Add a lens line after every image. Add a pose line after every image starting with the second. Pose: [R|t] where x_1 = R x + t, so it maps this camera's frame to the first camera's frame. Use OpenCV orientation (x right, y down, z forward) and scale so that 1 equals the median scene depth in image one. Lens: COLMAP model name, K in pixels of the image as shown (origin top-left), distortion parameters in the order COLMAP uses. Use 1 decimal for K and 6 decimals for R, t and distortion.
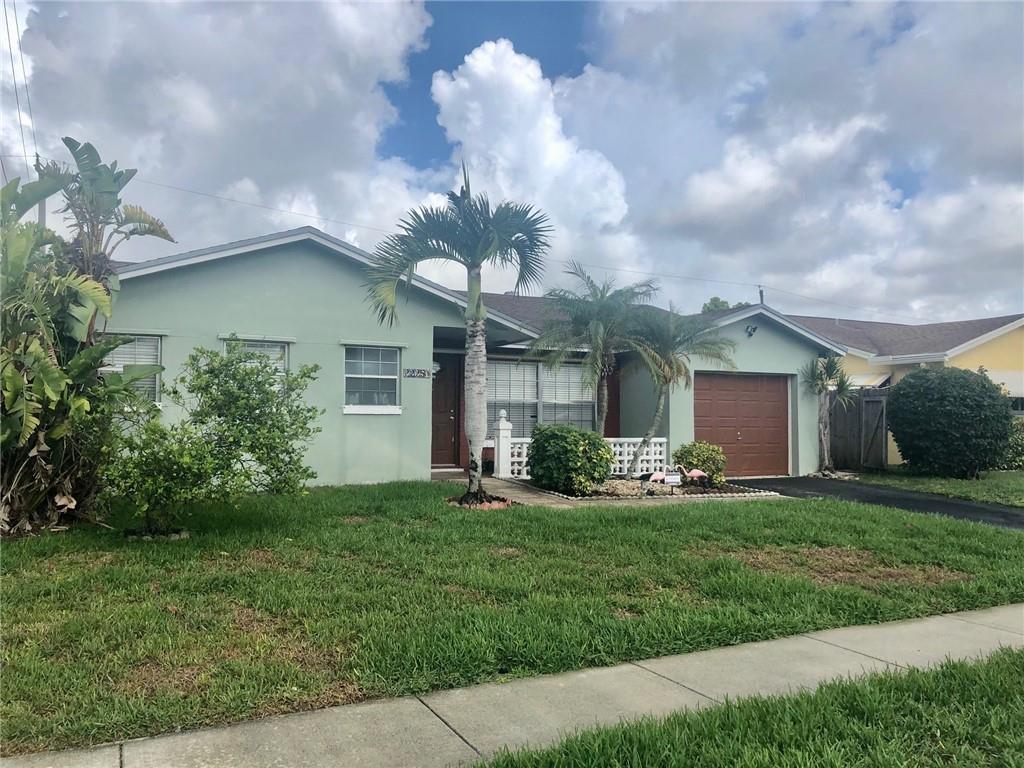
lens RADIAL K [[849.8, 0, 512.0], [0, 849.8, 384.0], [0, 0, 1]] dist [0.036027, 0.010033]
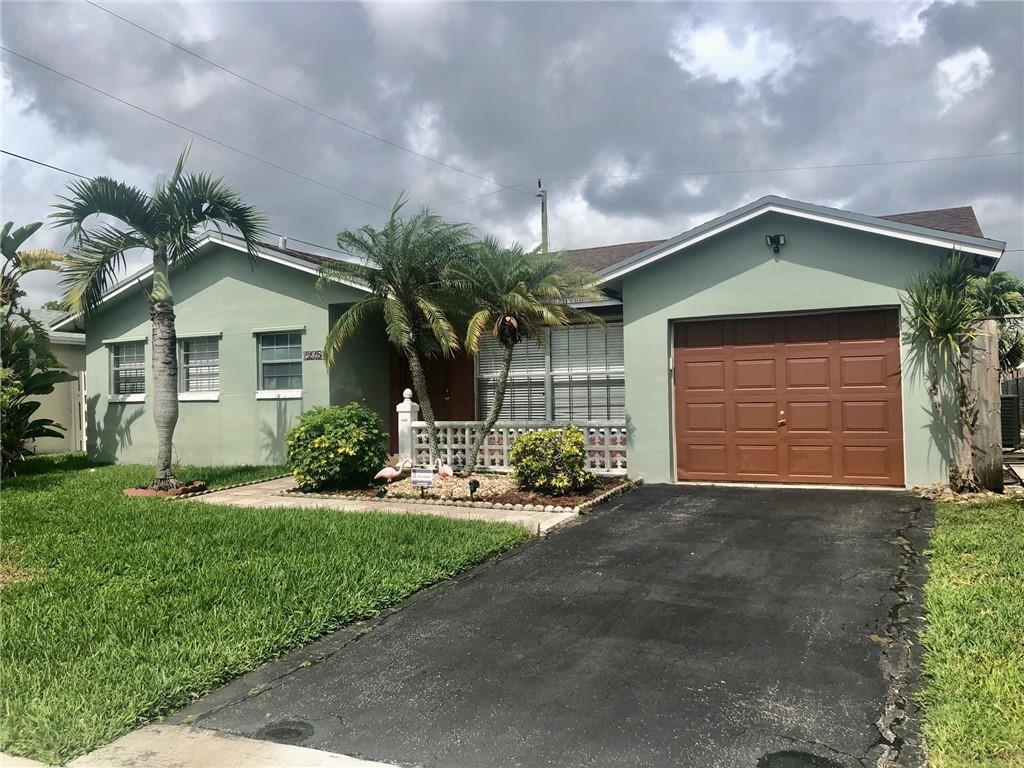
lens RADIAL K [[849.8, 0, 512.0], [0, 849.8, 384.0], [0, 0, 1]] dist [0.036027, 0.010033]
pose [[0.602337, -0.037400, -0.797366, 0.800086], [0.050659, 0.998679, -0.008575, 0.040064], [0.796633, -0.035229, 0.603436, 0.587644]]
